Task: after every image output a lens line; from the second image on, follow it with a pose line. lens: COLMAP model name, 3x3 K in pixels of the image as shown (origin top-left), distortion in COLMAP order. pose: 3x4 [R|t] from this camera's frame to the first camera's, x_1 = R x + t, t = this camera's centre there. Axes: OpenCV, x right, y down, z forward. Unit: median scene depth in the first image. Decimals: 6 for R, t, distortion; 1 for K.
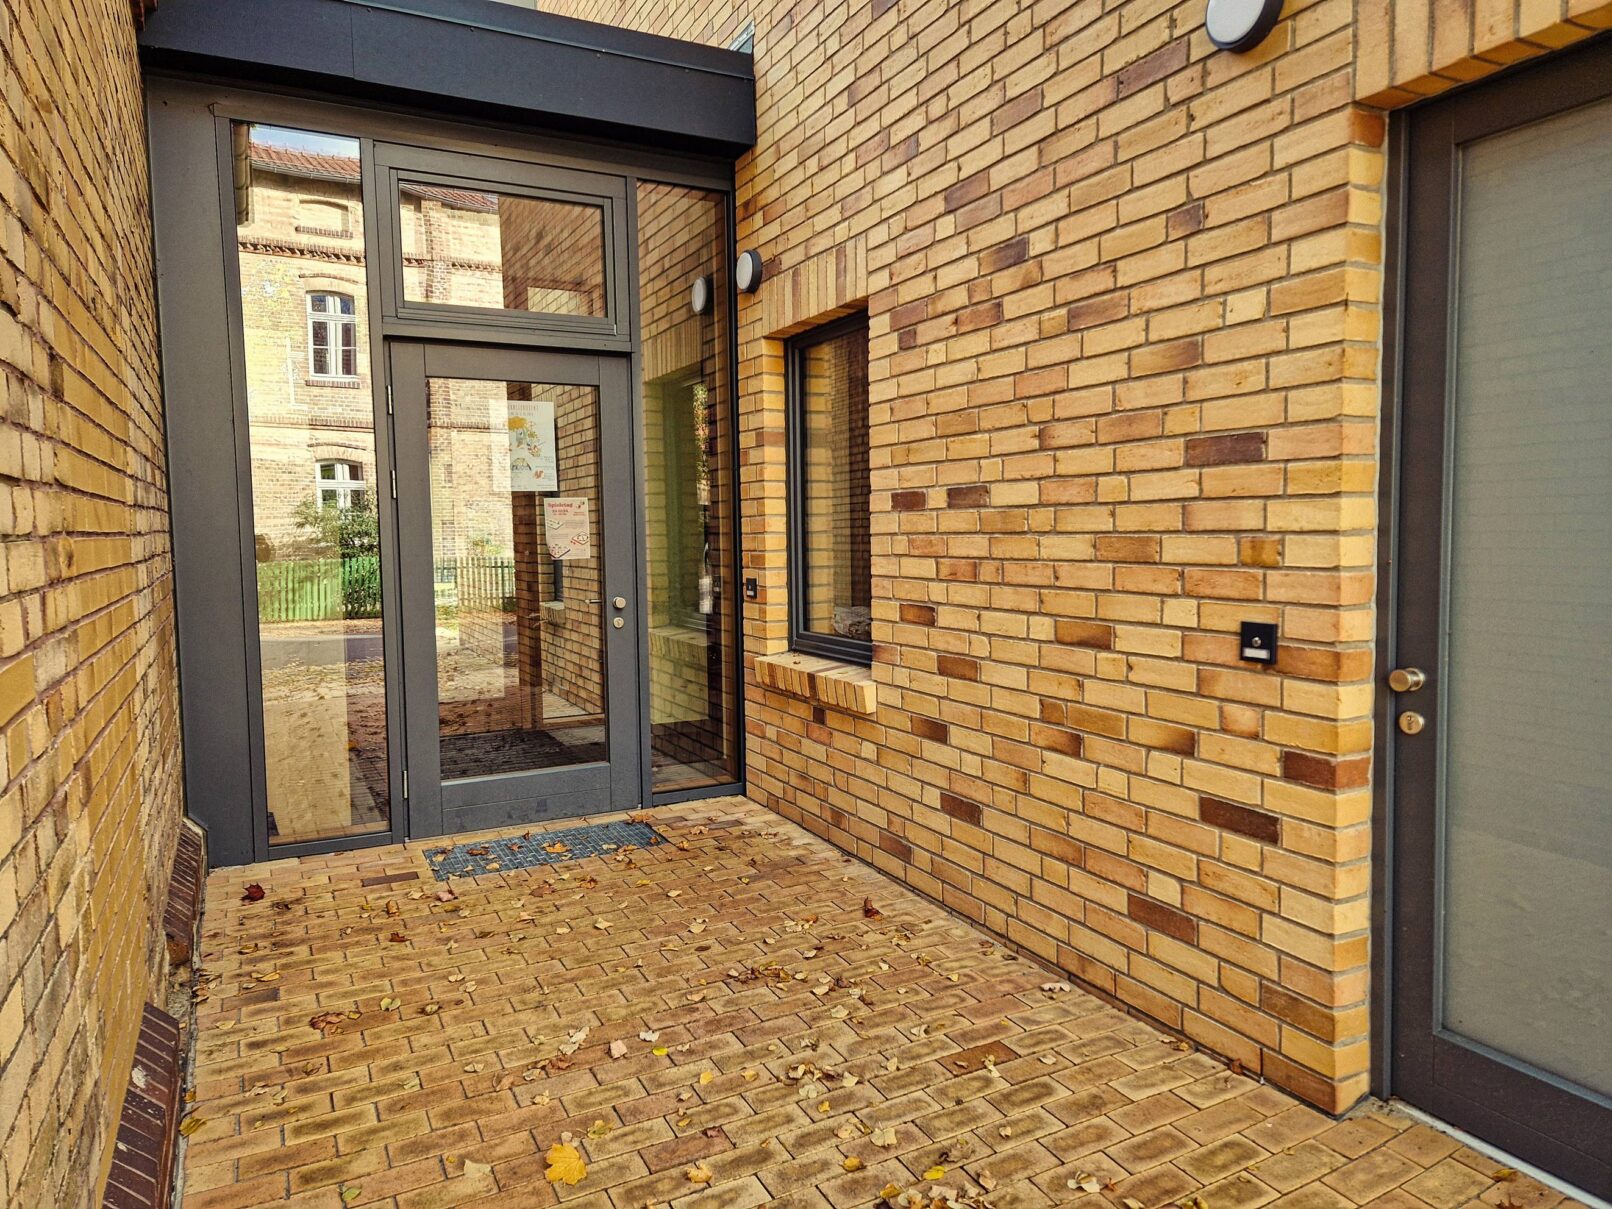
lens RADIAL K [[1080.0, 0, 806.5], [0, 1080.0, 606.3], [0, 0, 1]] dist [-0.001528, -0.003260]
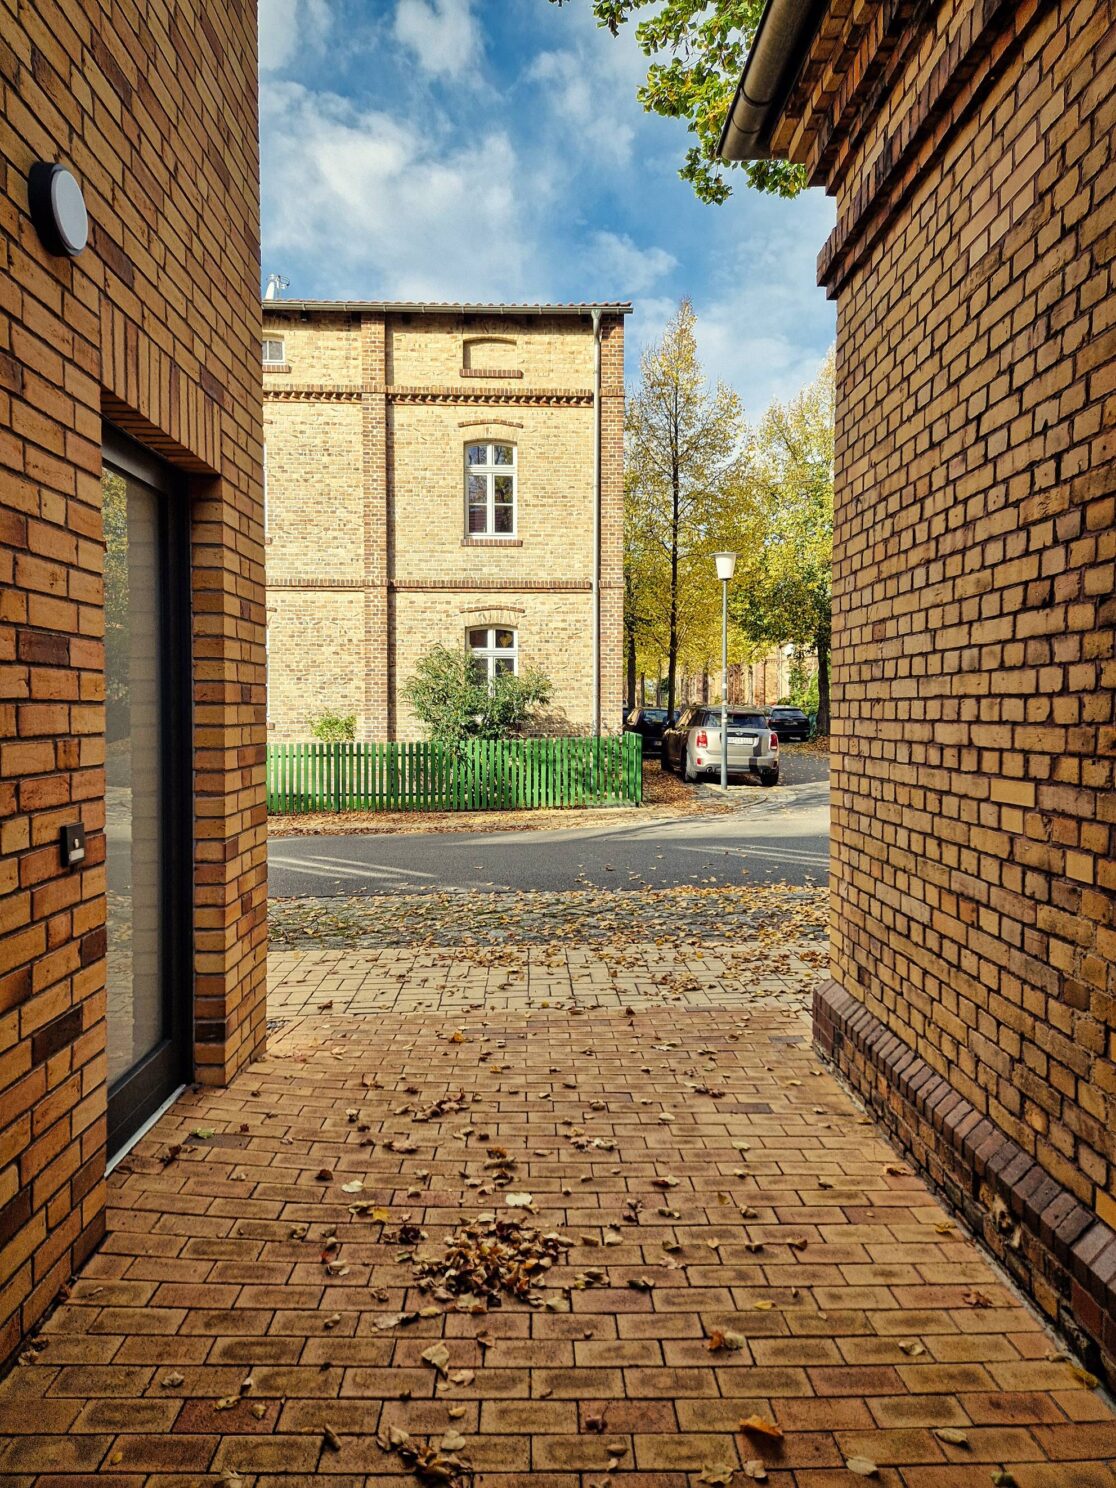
lens RADIAL K [[997.0, 0, 551.5], [0, 997.0, 742.8], [0, 0, 1]] dist [-0.001528, -0.003260]
pose [[-0.903466, 0.000636, 0.428659, -0.379604], [0.046623, 0.994212, 0.096791, -0.126568], [-0.426117, 0.107432, -0.898266, 1.584399]]
